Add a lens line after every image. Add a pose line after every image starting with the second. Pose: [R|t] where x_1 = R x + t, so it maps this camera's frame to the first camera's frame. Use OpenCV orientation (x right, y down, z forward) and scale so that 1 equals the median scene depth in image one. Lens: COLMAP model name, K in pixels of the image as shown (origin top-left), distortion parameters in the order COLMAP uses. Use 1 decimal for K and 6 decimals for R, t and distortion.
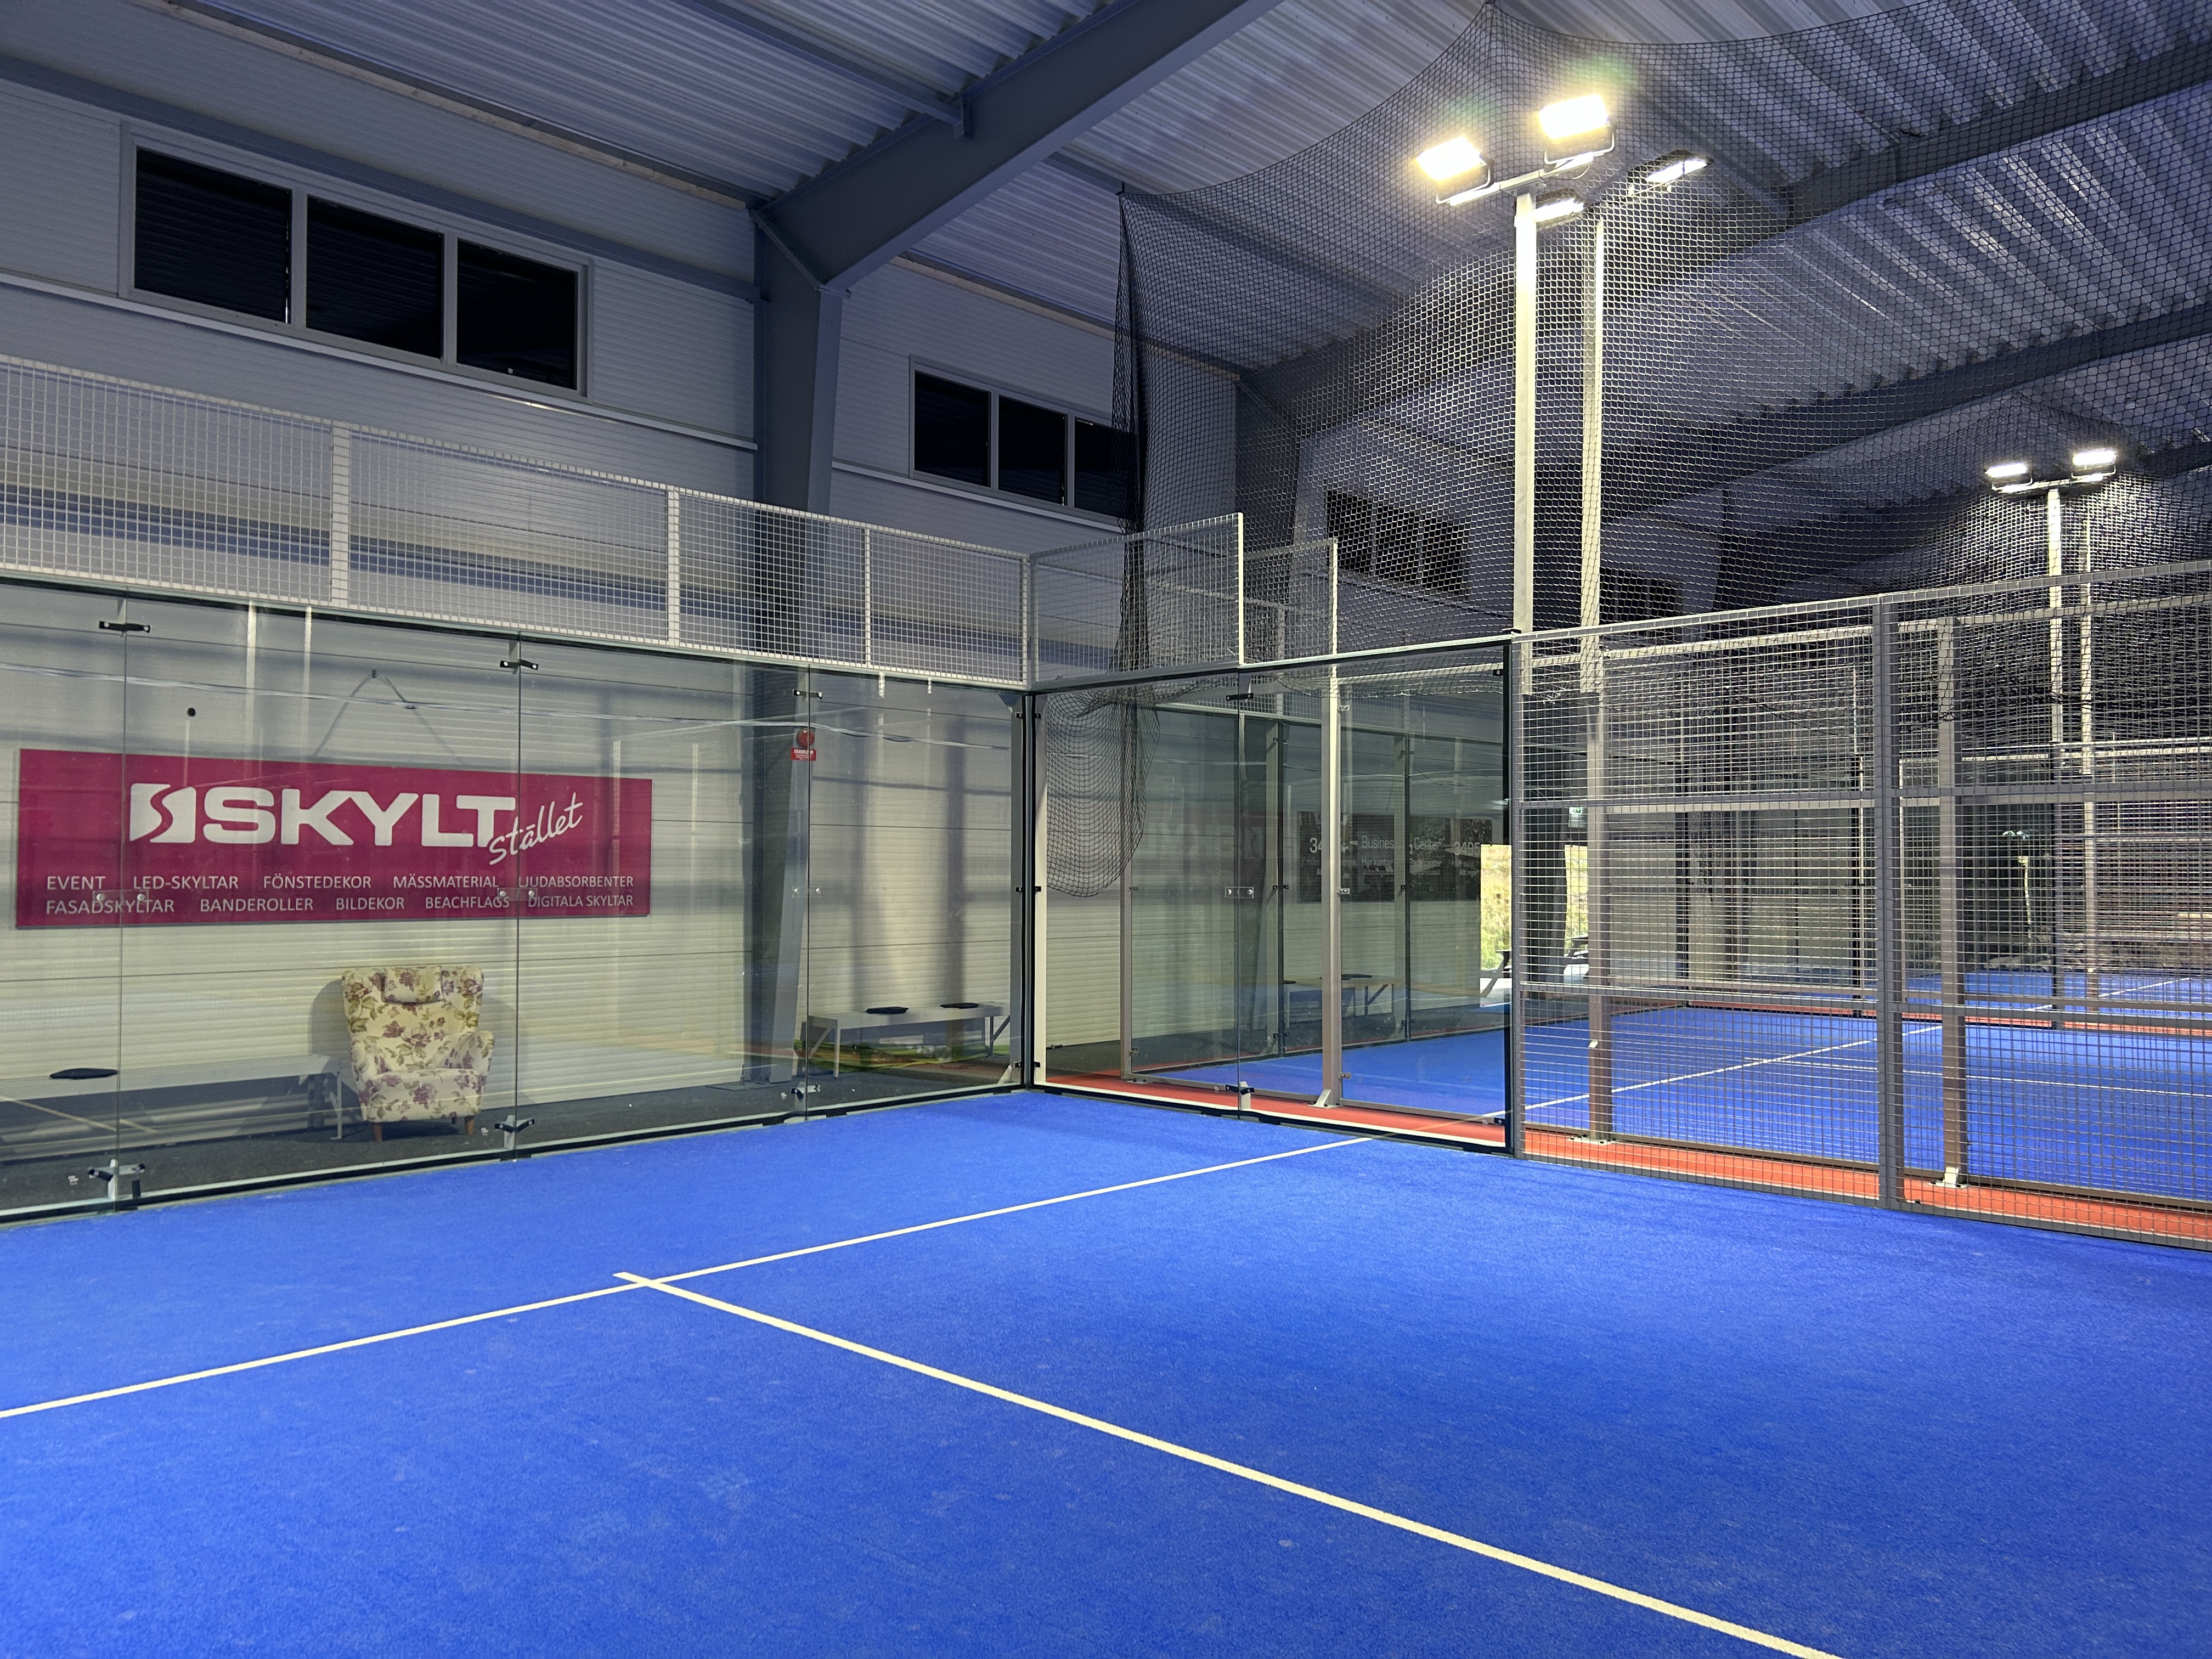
lens RADIAL K [[1662.4, 0, 1098.8], [0, 1662.4, 832.4], [0, 0, 1]] dist [0.039982, -0.043053]
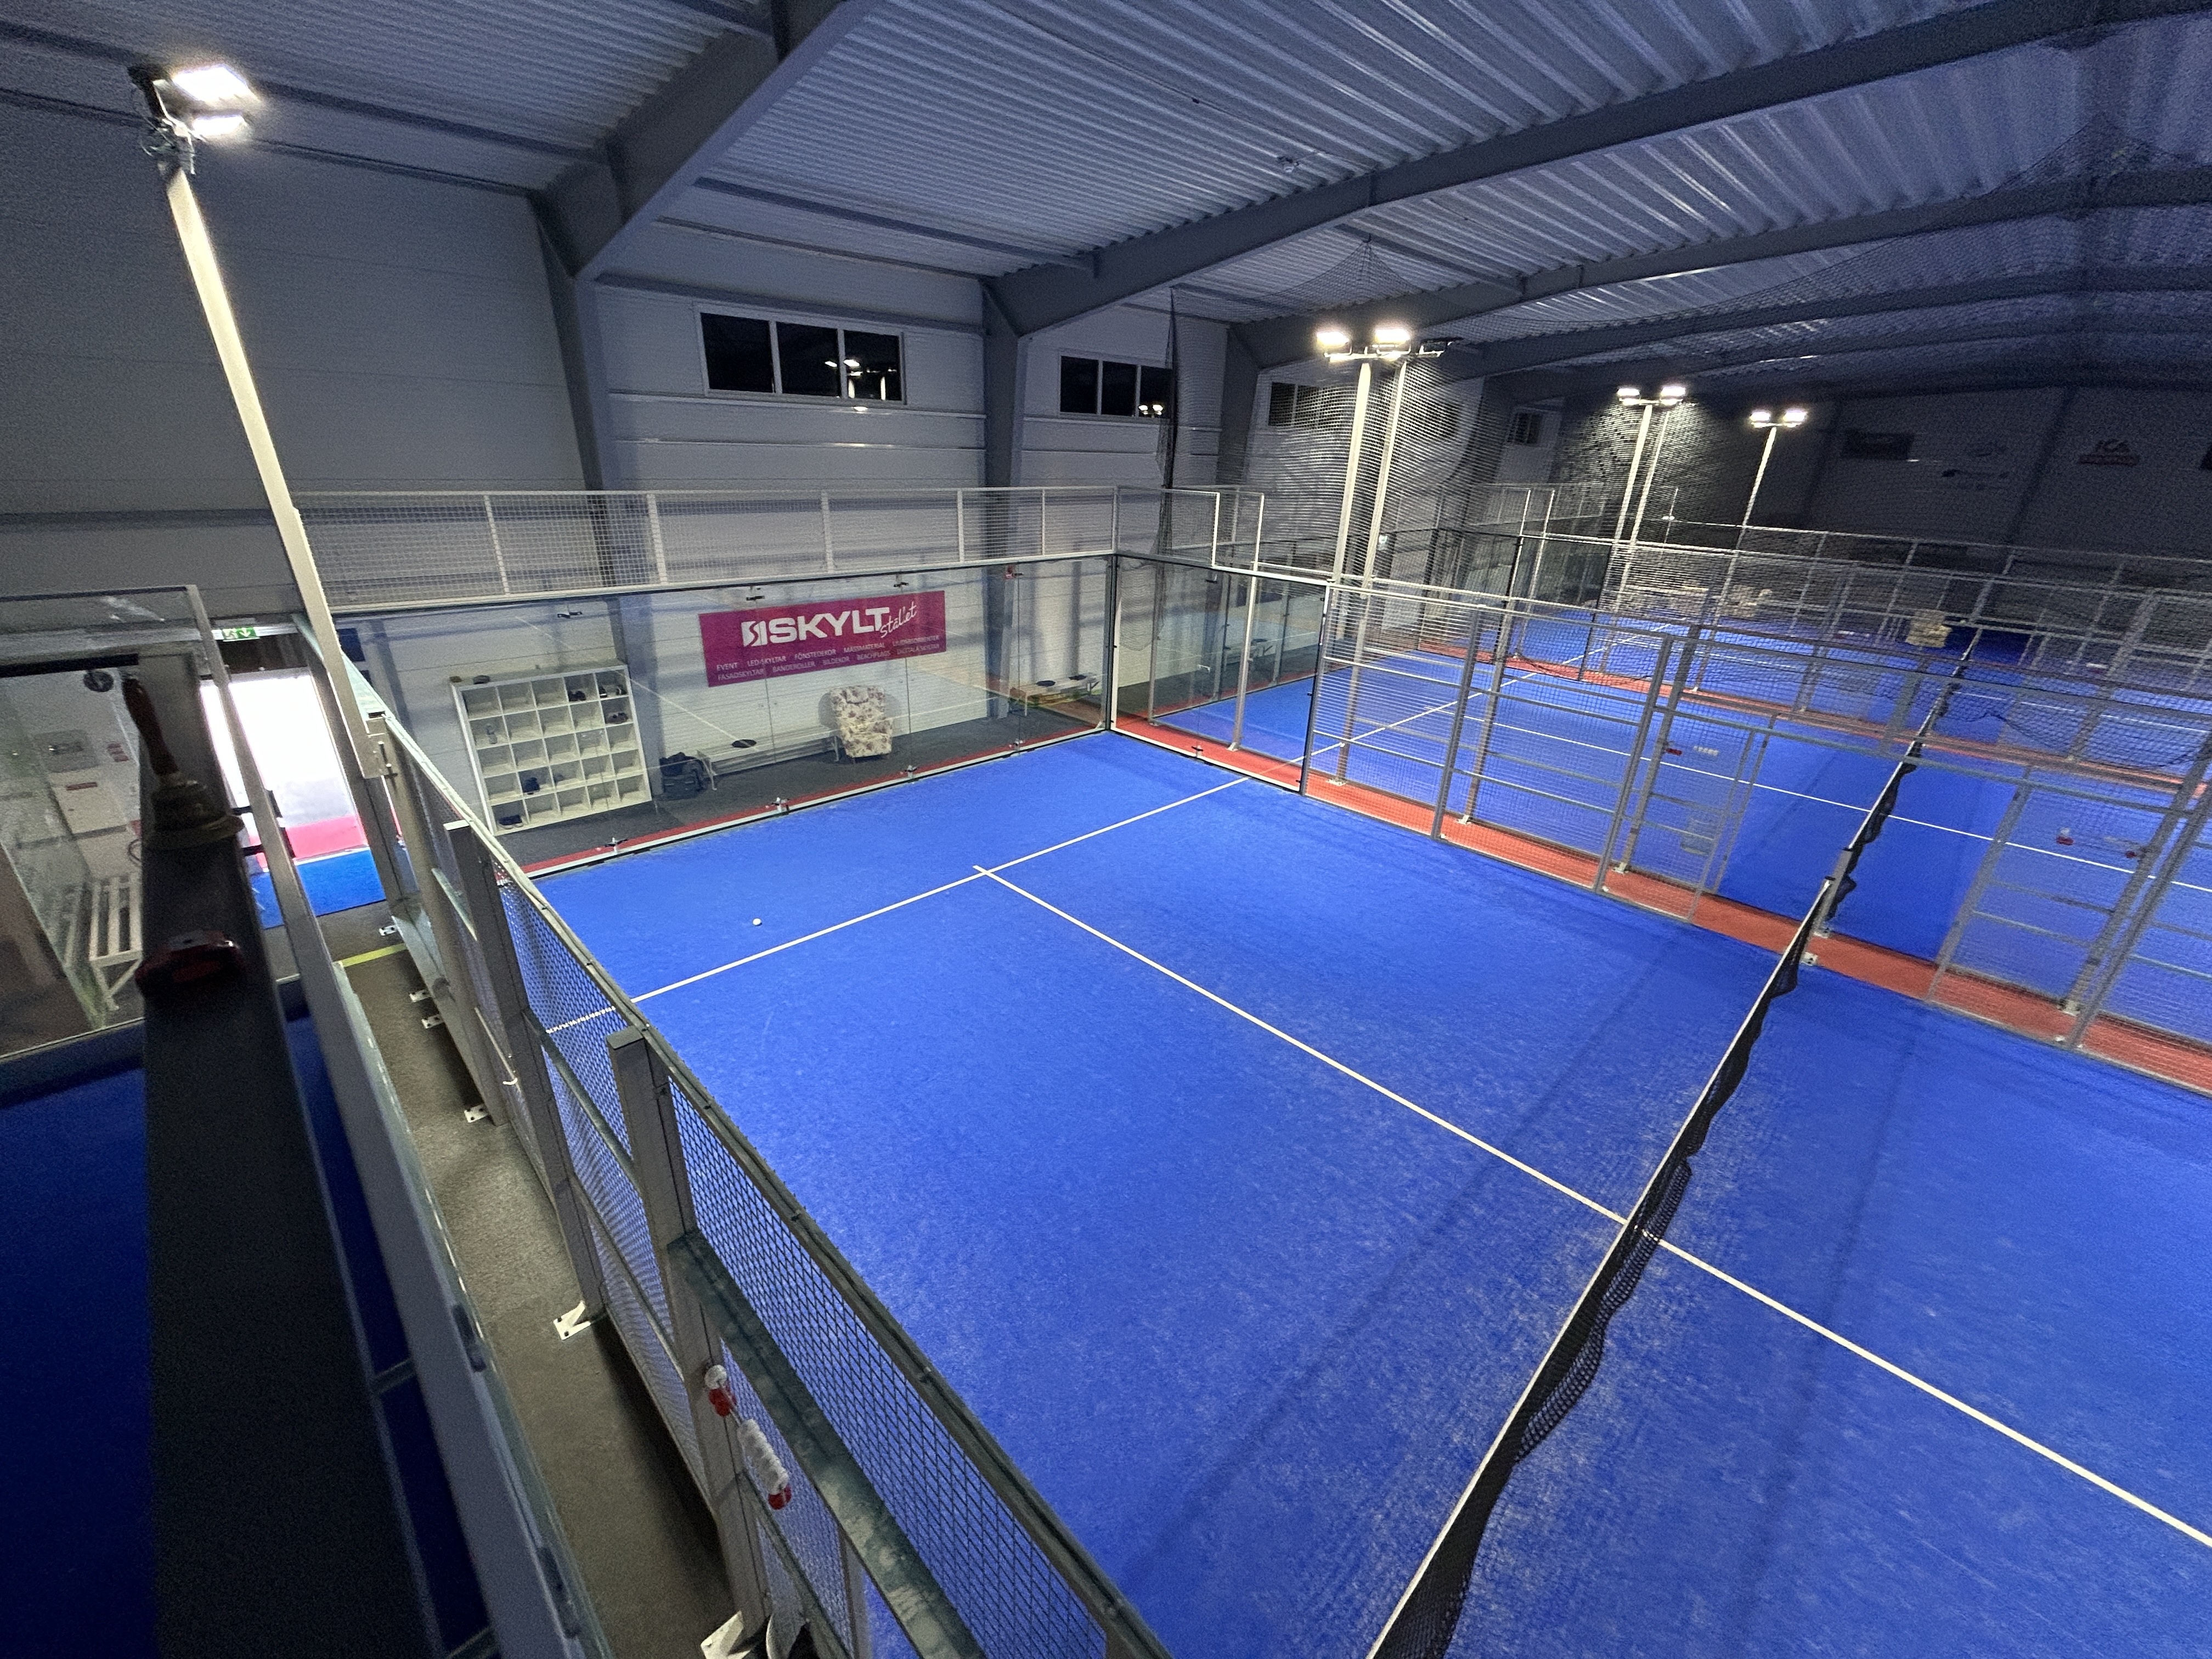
lens RADIAL K [[888.2, 0, 1103.5], [0, 888.2, 827.1], [0, 0, 1]] dist [-0.000272, -0.000152]
pose [[0.998917, 0.042766, -0.018316, -0.023571], [-0.031105, 0.906706, 0.420614, -0.286068], [0.034595, -0.419588, 0.907055, -0.229544]]
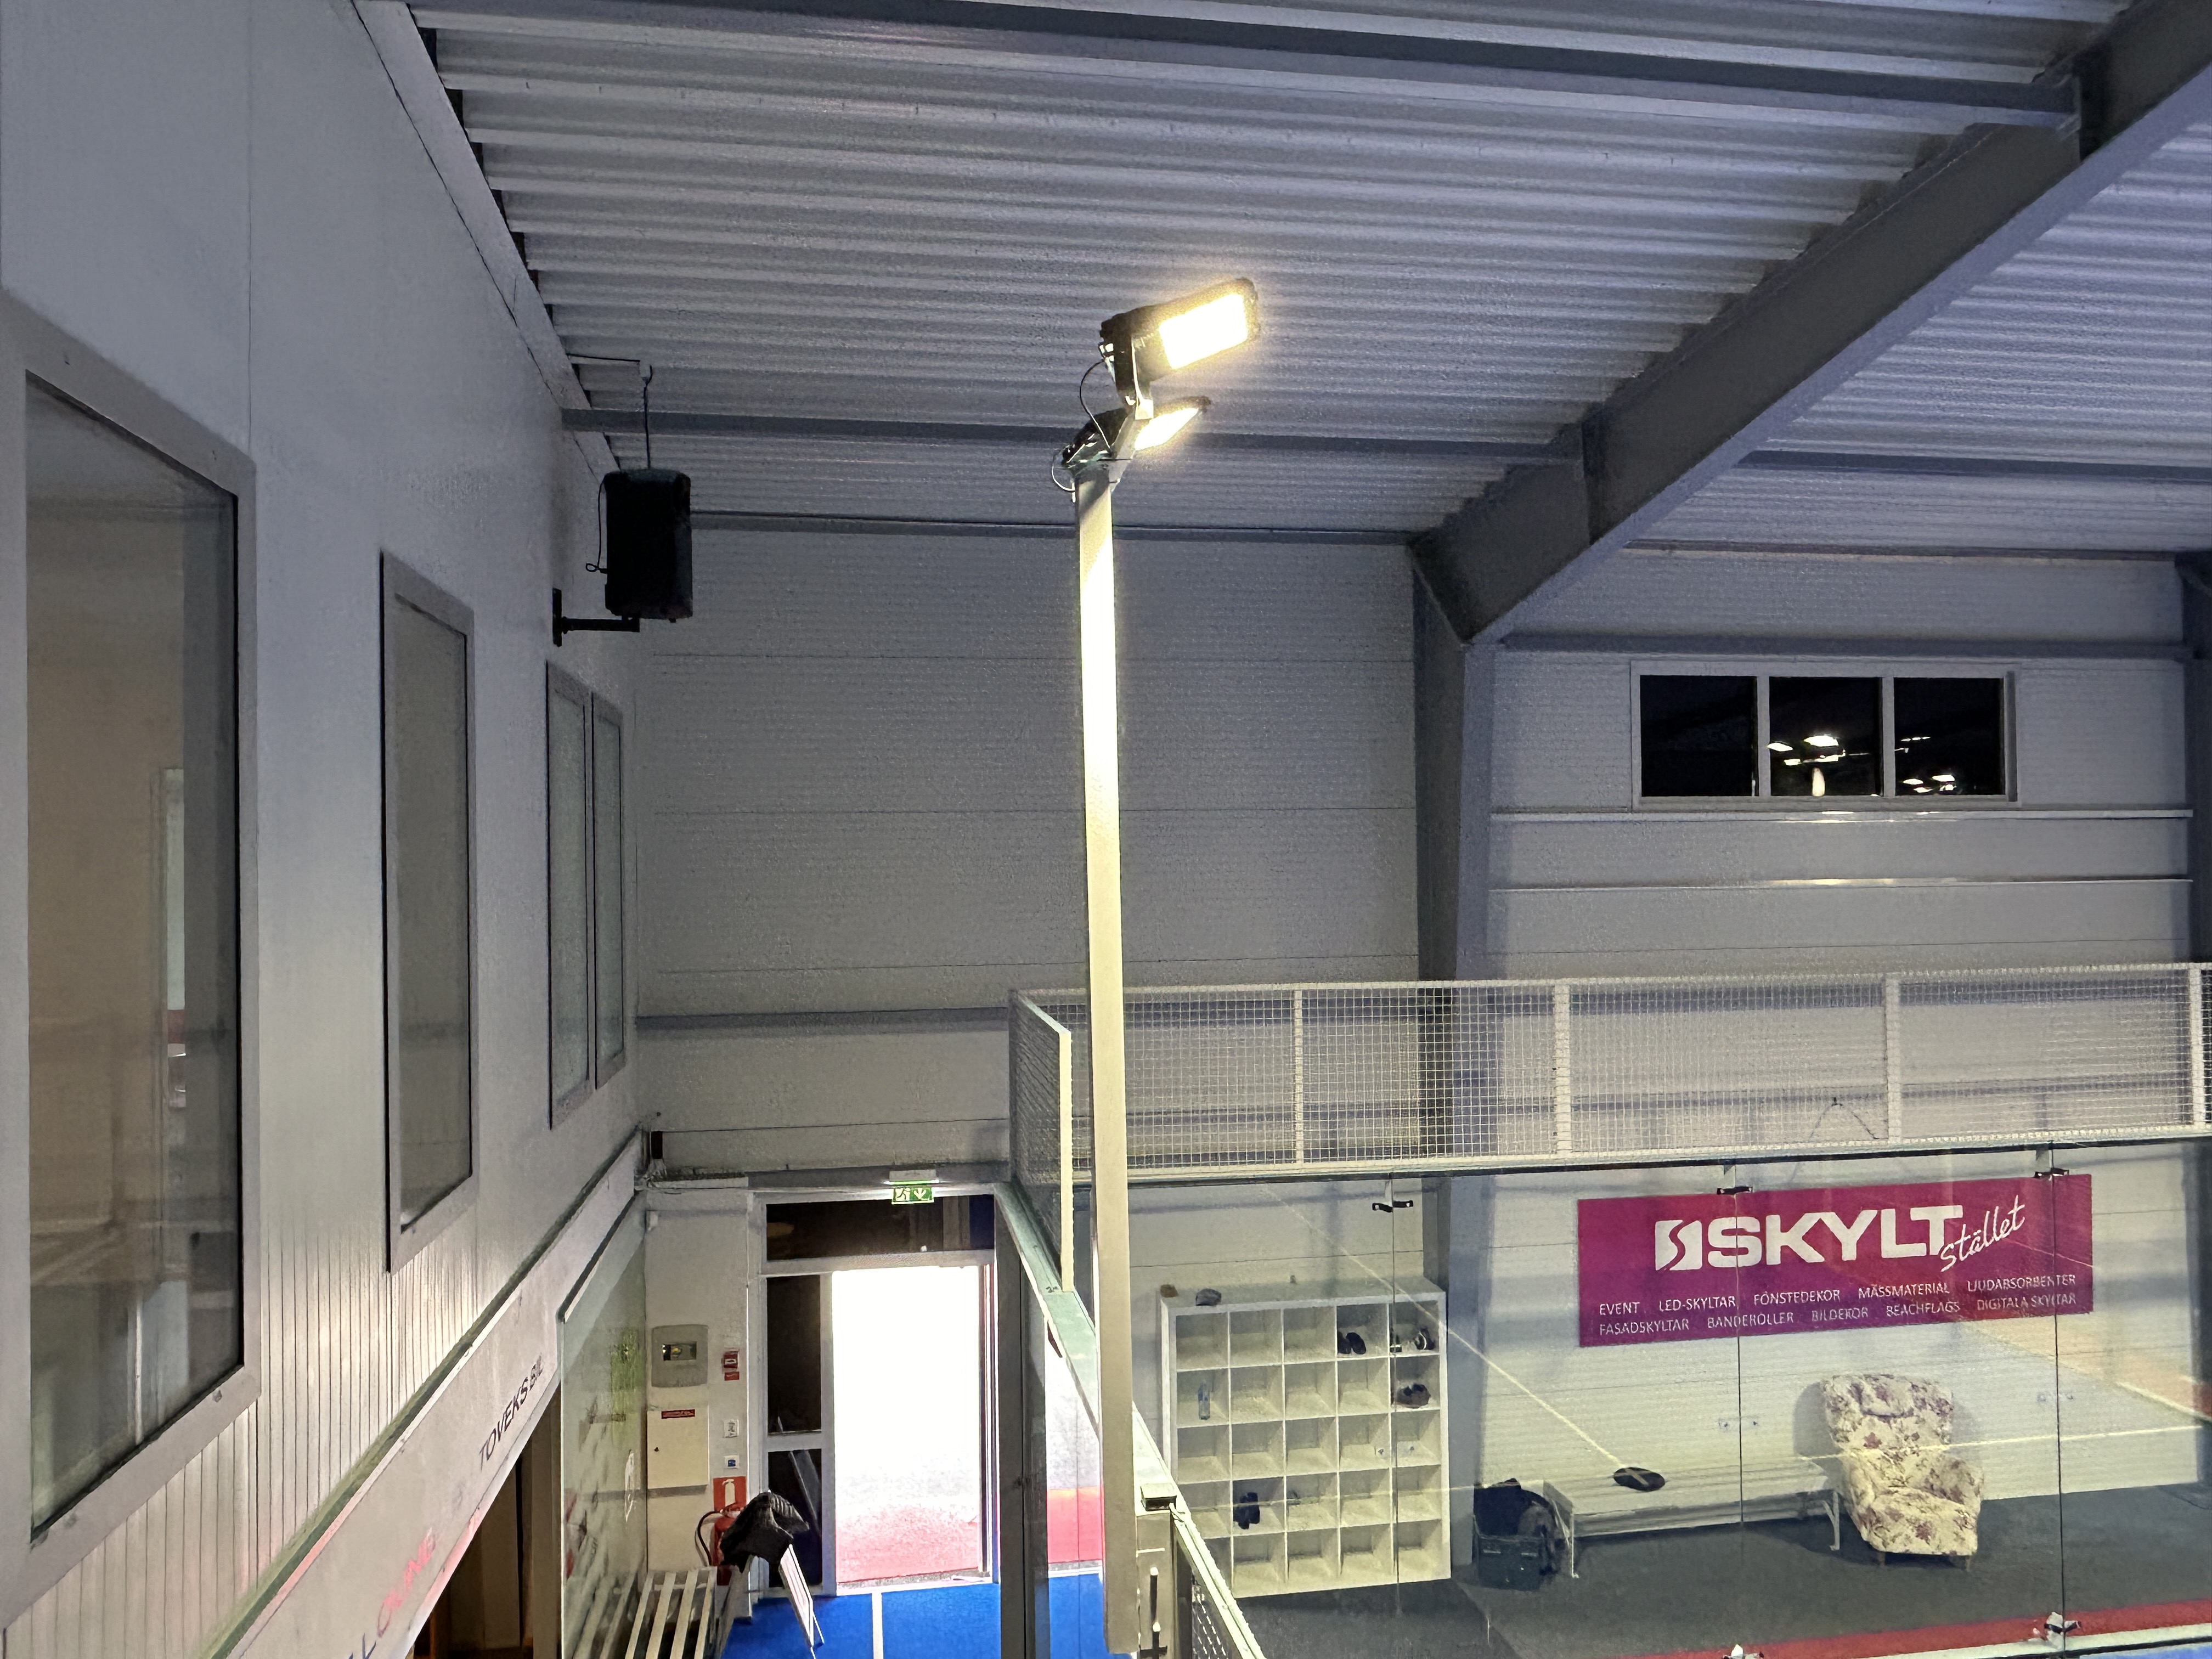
lens RADIAL K [[1524.1, 0, 1092.9], [0, 1524.1, 834.6], [0, 0, 1]] dist [-0.004104, -0.003829]
pose [[0.794784, -0.022083, -0.606491, -0.214813], [0.029480, 0.999563, 0.002237, -0.287937], [0.606177, -0.019657, 0.795087, -0.078838]]
